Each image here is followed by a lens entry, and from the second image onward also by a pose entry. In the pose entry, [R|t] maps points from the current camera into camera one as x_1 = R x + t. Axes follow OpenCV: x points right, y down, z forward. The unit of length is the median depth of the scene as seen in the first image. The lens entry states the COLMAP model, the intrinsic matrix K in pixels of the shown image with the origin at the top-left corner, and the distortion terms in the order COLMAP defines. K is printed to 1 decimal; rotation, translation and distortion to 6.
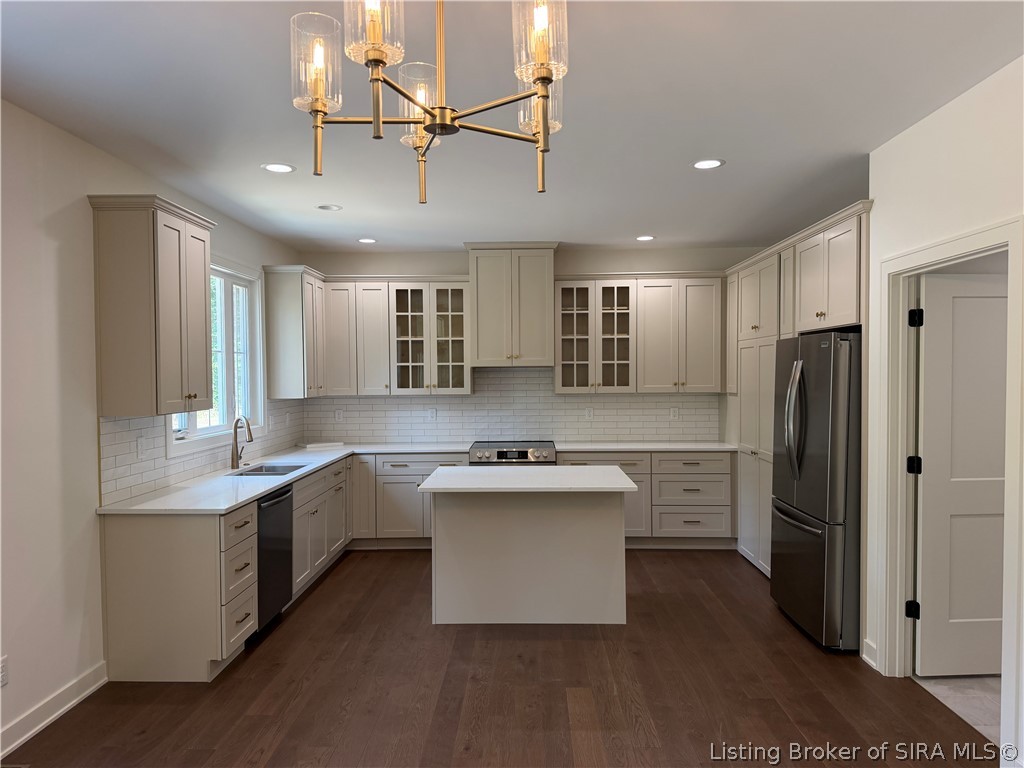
lens RADIAL K [[721.8, 0, 518.1], [0, 721.8, 387.1], [0, 0, 1]] dist [-0.023928, 0.000540]
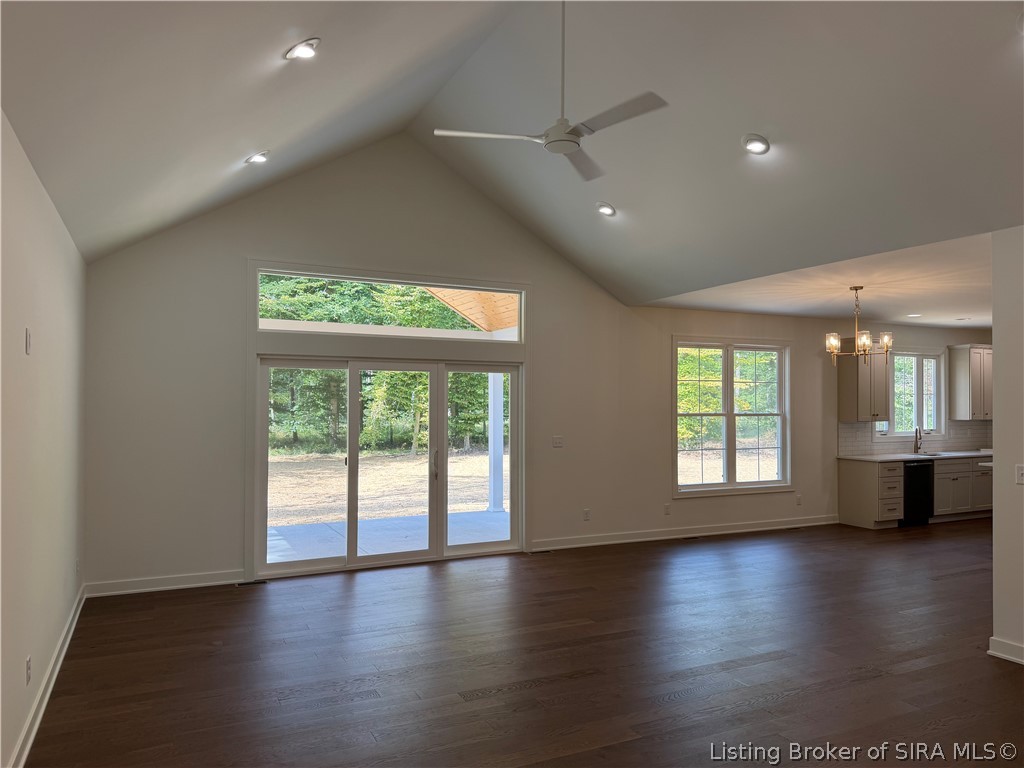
lens RADIAL K [[721.8, 0, 511.8], [0, 721.8, 392.8], [0, 0, 1]] dist [-0.023928, 0.000540]
pose [[0.442072, -0.004789, -0.896967, 1.005139], [-0.023616, 0.999577, -0.016976, 0.007357], [0.896668, 0.028688, 0.441772, -1.002034]]
